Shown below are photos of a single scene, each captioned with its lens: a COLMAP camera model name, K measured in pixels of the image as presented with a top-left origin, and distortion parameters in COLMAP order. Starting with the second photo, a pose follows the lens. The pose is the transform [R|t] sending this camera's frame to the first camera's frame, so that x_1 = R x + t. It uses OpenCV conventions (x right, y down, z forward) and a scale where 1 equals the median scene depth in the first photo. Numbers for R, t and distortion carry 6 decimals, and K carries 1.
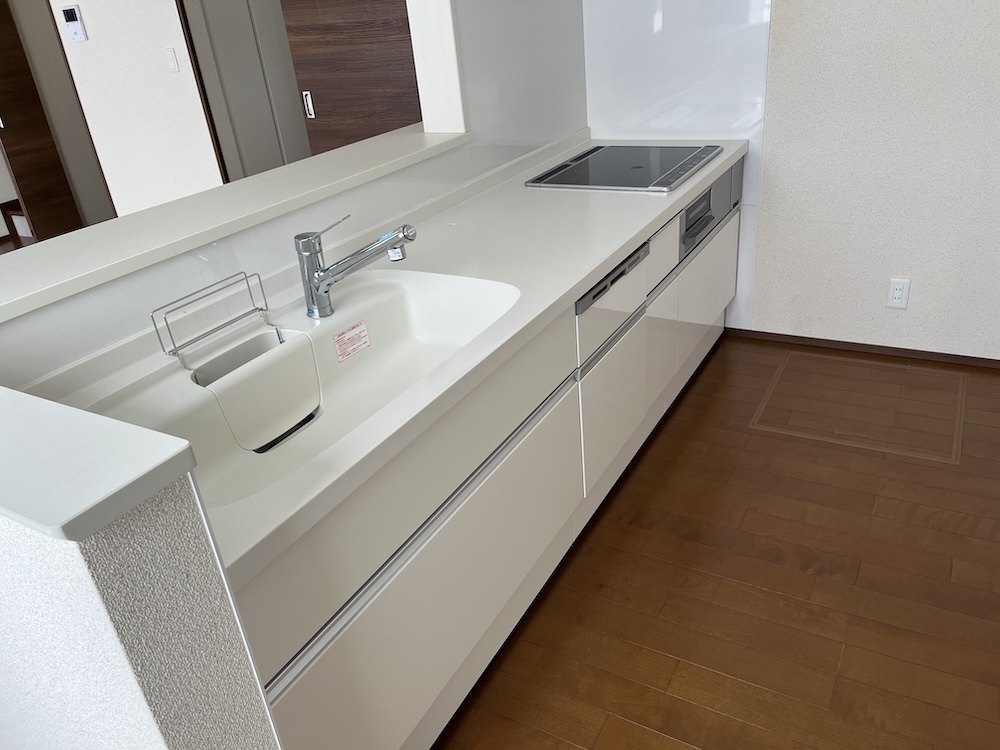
lens RADIAL K [[758.4, 0, 500.0], [0, 758.4, 371.2], [0, 0, 1]] dist [0.054391, -0.075977]
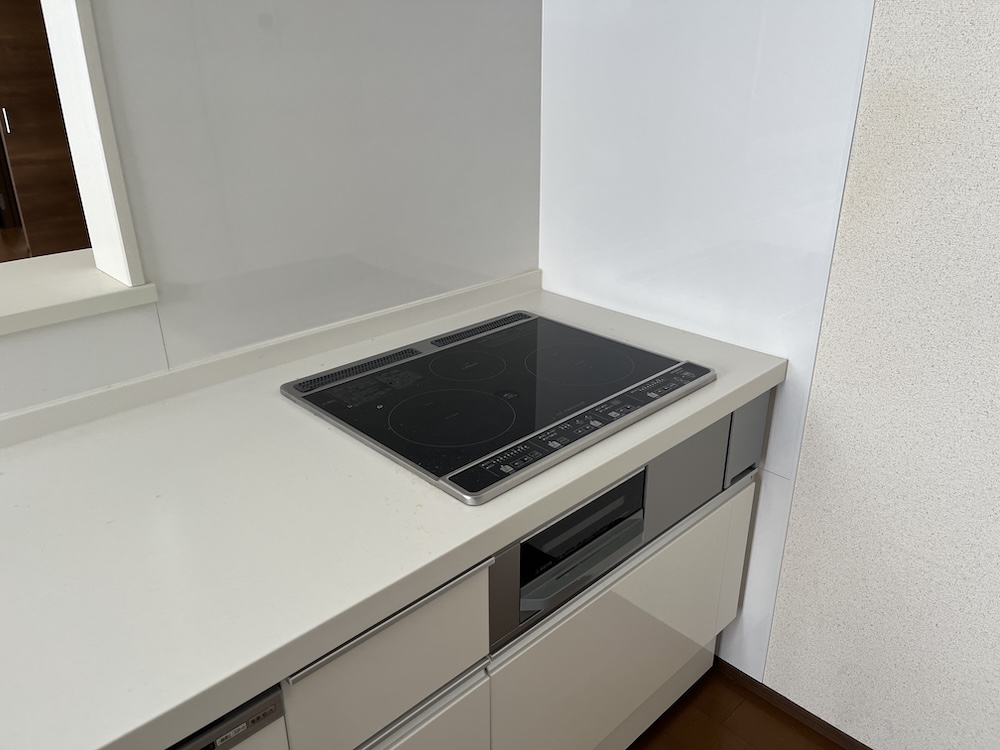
lens RADIAL K [[758.4, 0, 499.6], [0, 758.4, 364.7], [0, 0, 1]] dist [0.054391, -0.075977]
pose [[0.954980, 0.192094, -0.226082, 0.257490], [-0.203505, 0.978672, -0.028068, -0.246660], [0.215868, 0.072813, 0.973704, 0.464344]]
